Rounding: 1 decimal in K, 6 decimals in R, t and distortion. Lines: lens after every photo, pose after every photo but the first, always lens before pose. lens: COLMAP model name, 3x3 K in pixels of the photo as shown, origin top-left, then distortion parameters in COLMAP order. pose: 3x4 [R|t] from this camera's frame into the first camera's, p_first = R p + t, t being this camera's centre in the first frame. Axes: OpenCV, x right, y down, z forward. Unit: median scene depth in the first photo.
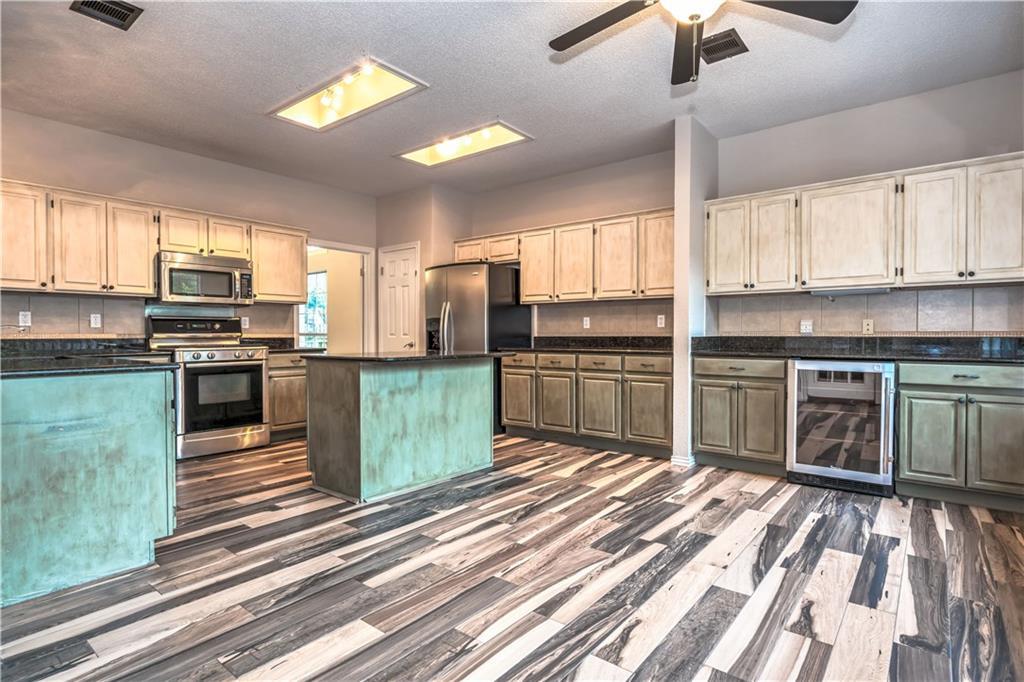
lens RADIAL K [[524.8, 0, 512.0], [0, 524.8, 341.0], [0, 0, 1]] dist [0.002332, 0.000863]
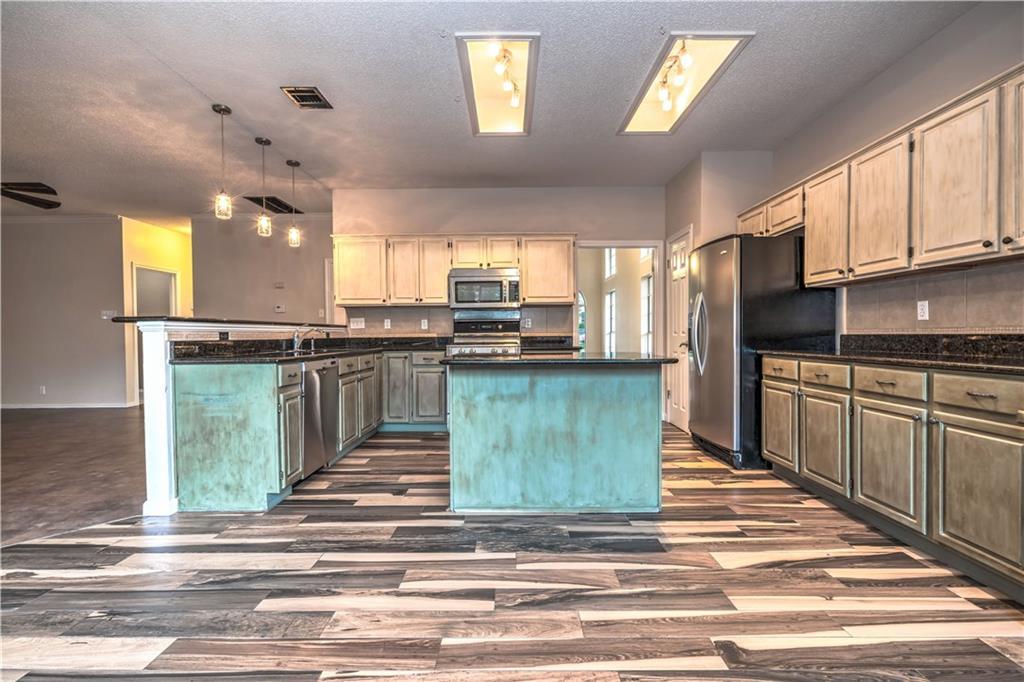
lens RADIAL K [[458.7, 0, 512.9], [0, 458.7, 342.1], [0, 0, 1]] dist [-0.002680, 0.000731]
pose [[0.625693, 0.010962, -0.779992, 0.377772], [-0.003585, 0.999931, 0.011177, -0.006384], [0.780061, -0.004197, 0.625690, 0.503101]]
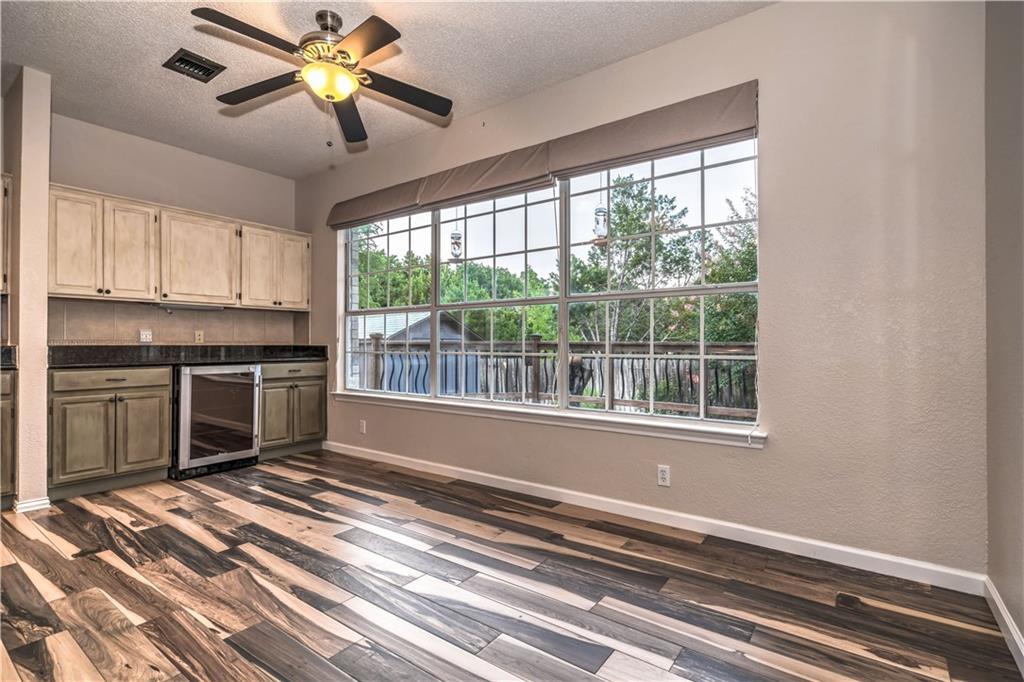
lens RADIAL K [[485.5, 0, 512.0], [0, 485.5, 341.0], [0, 0, 1]] dist [0.000812, 0.000358]
pose [[-0.043464, 0.006718, 0.999032, -0.499557], [0.013164, 0.999894, -0.006151, -0.001975], [-0.998968, 0.012884, -0.043548, 0.359054]]
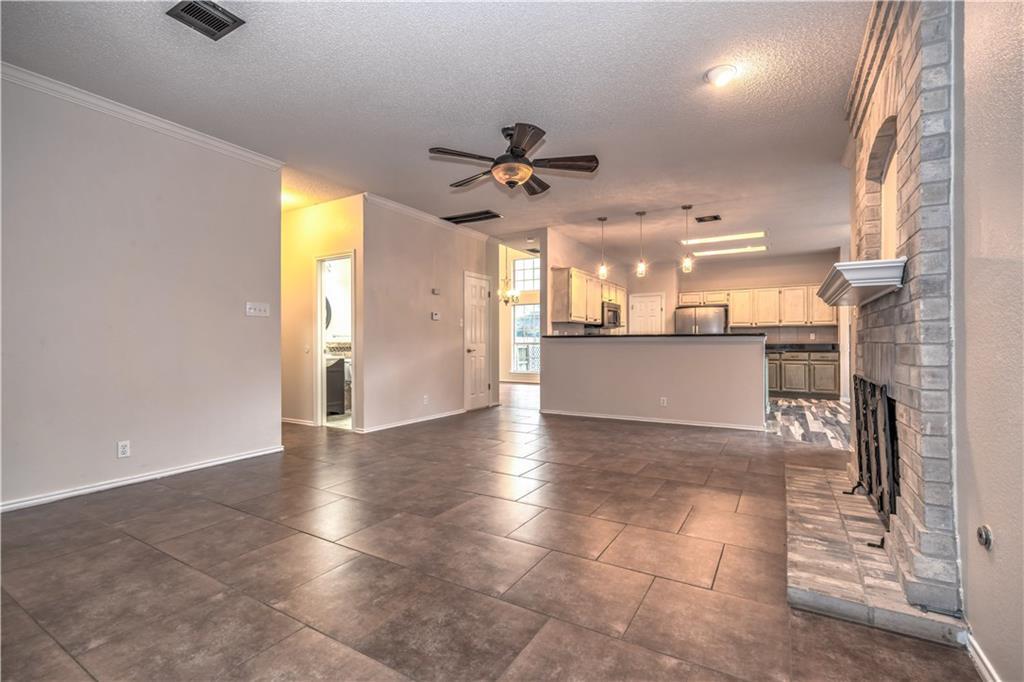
lens RADIAL K [[458.7, 0, 512.9], [0, 458.7, 342.1], [0, 0, 1]] dist [-0.002680, 0.000731]
pose [[0.989613, -0.000896, 0.143756, -1.544431], [0.003441, 0.999842, -0.017457, 0.016246], [-0.143717, 0.017770, 0.989459, -0.826925]]
